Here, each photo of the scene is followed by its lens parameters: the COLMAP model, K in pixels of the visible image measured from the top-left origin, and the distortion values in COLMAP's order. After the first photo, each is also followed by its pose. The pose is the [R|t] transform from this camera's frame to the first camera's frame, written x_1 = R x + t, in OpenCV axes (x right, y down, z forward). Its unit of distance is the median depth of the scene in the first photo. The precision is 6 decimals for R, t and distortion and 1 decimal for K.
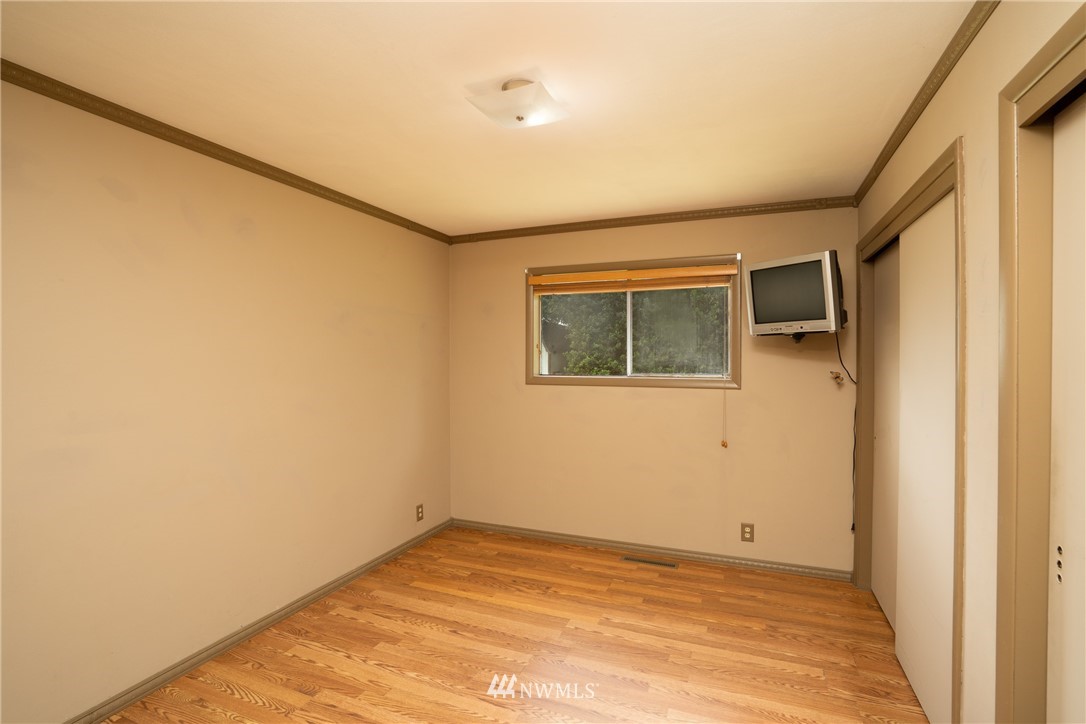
lens RADIAL K [[501.8, 0, 540.9], [0, 501.8, 360.7], [0, 0, 1]] dist [-0.065819, 0.026025]
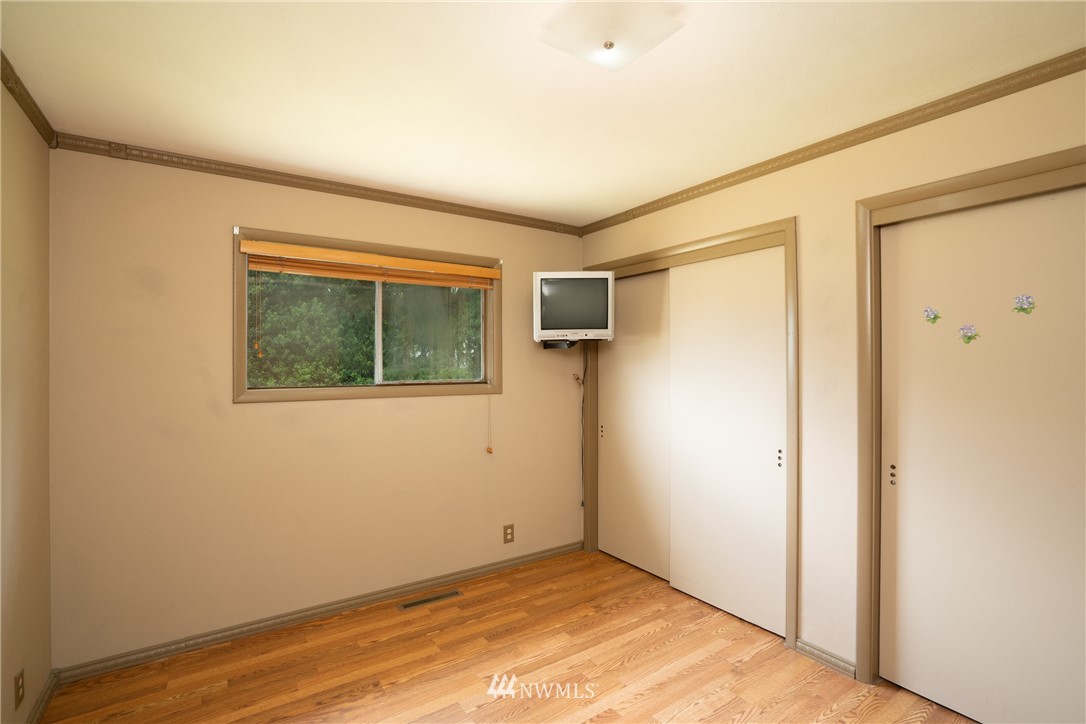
lens RADIAL K [[501.8, 0, 540.9], [0, 501.8, 360.7], [0, 0, 1]] dist [-0.065819, 0.026025]
pose [[0.550725, 0.001723, 0.834685, -0.417030], [0.008884, 0.999929, -0.007925, -0.000235], [-0.834640, 0.011780, 0.550670, 0.386498]]
